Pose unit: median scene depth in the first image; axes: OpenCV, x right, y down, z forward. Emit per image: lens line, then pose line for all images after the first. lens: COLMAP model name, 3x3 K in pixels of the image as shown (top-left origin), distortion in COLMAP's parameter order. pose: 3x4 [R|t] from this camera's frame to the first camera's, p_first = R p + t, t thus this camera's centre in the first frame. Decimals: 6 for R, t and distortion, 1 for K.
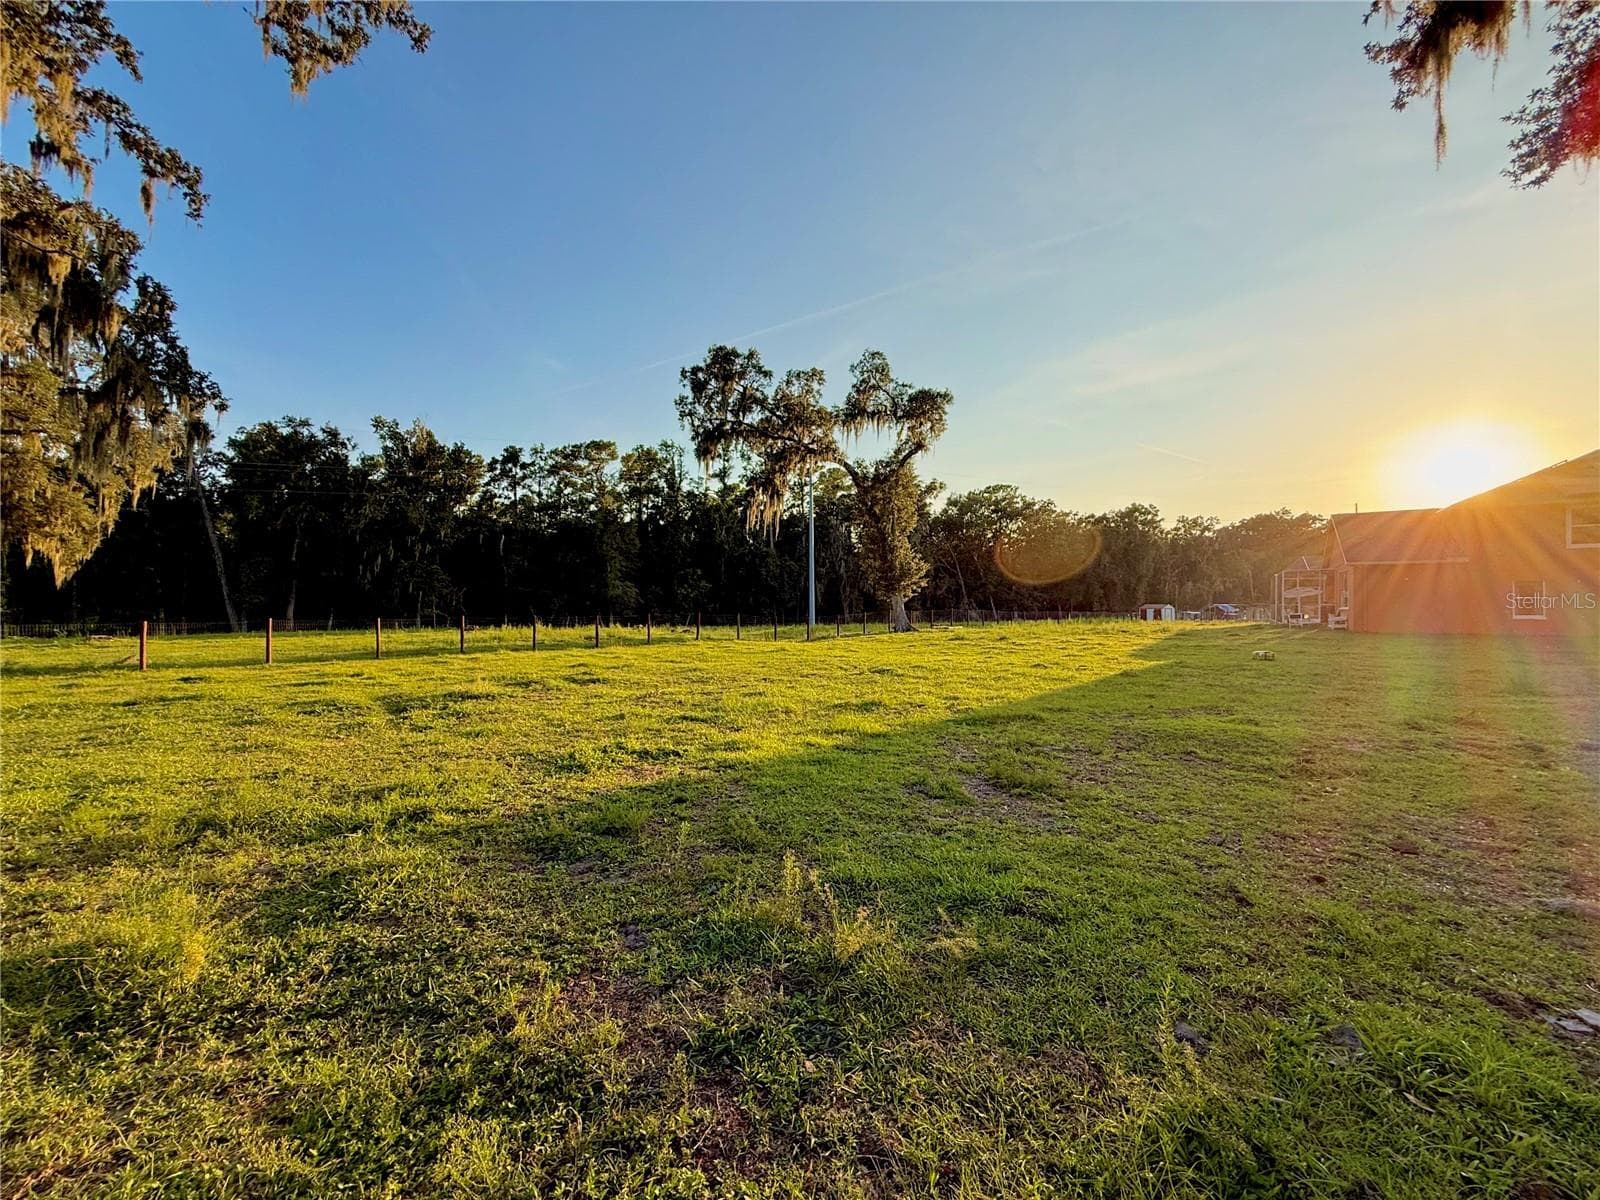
lens RADIAL K [[636.0, 0, 800.0], [0, 636.0, 600.0], [0, 0, 1]] dist [-0.001252, -0.000180]
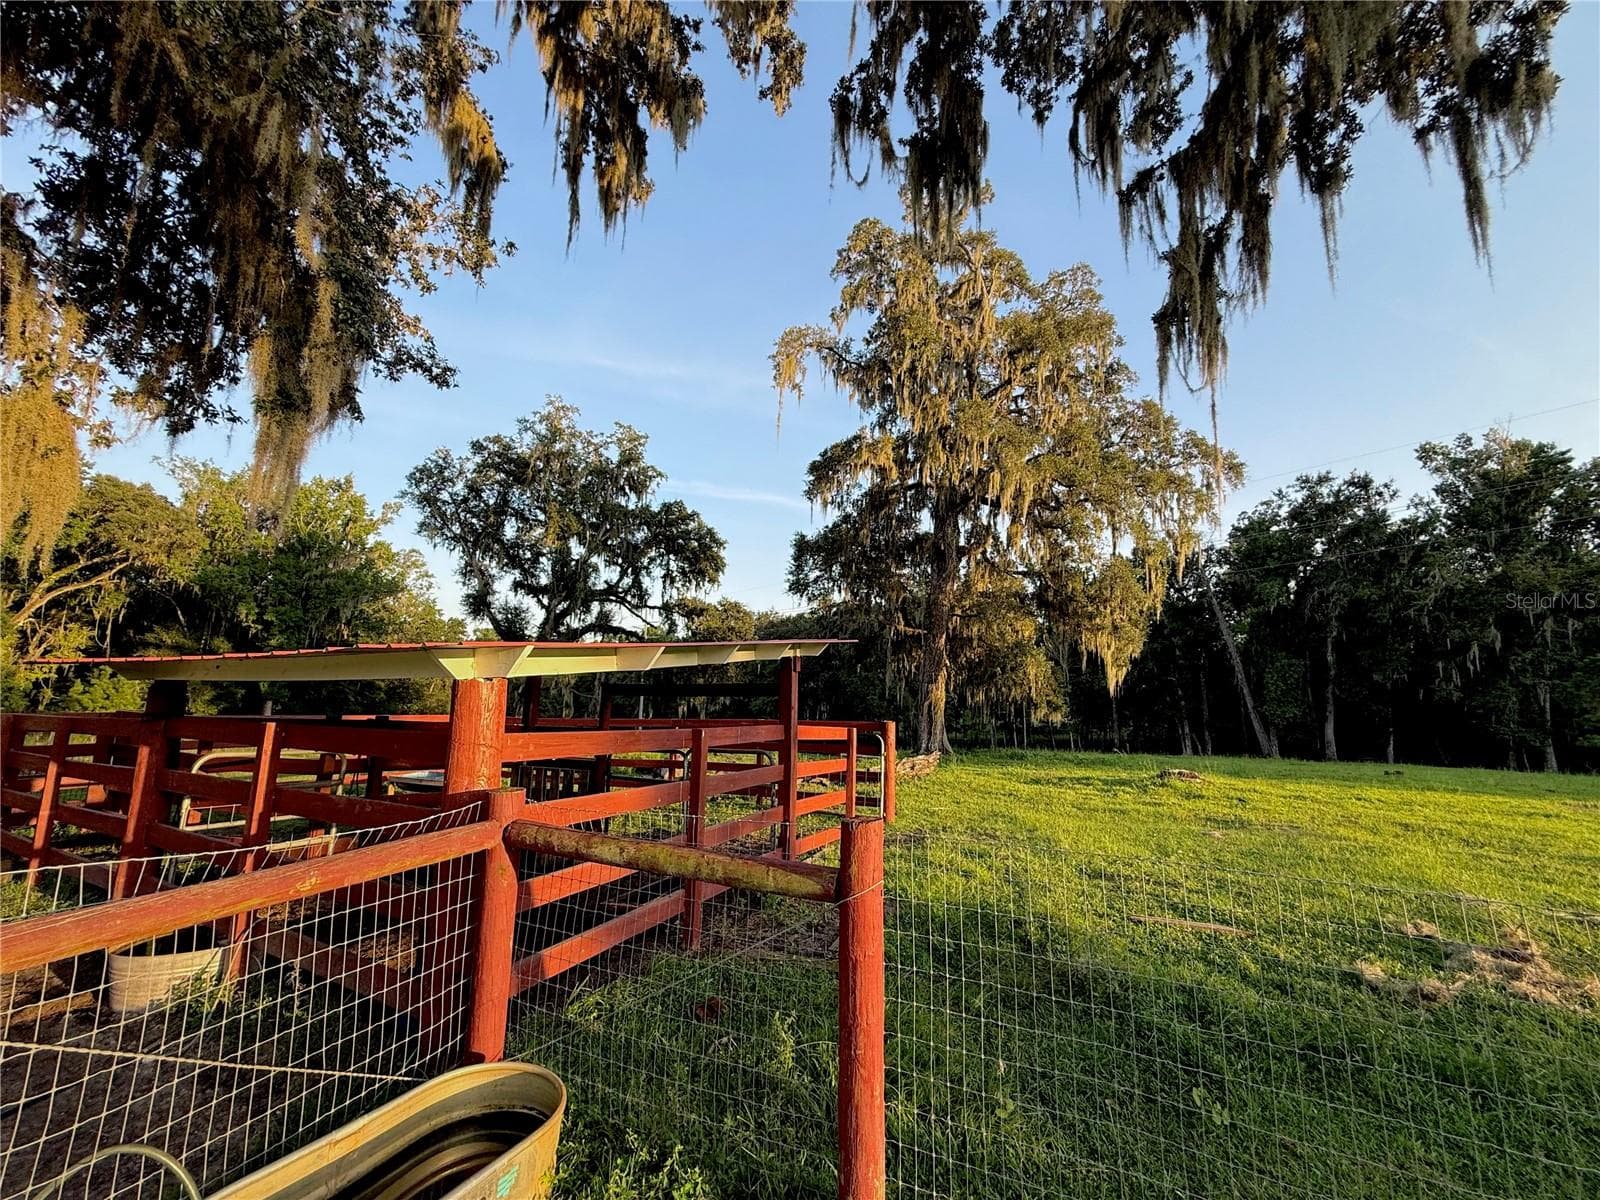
lens RADIAL K [[636.0, 0, 800.0], [0, 636.0, 600.0], [0, 0, 1]] dist [-0.001252, -0.000180]
pose [[0.271826, -0.156223, -0.949582, -0.276491], [-0.016220, 0.985852, -0.166833, 0.003218], [0.962210, 0.060751, 0.265446, 0.223302]]
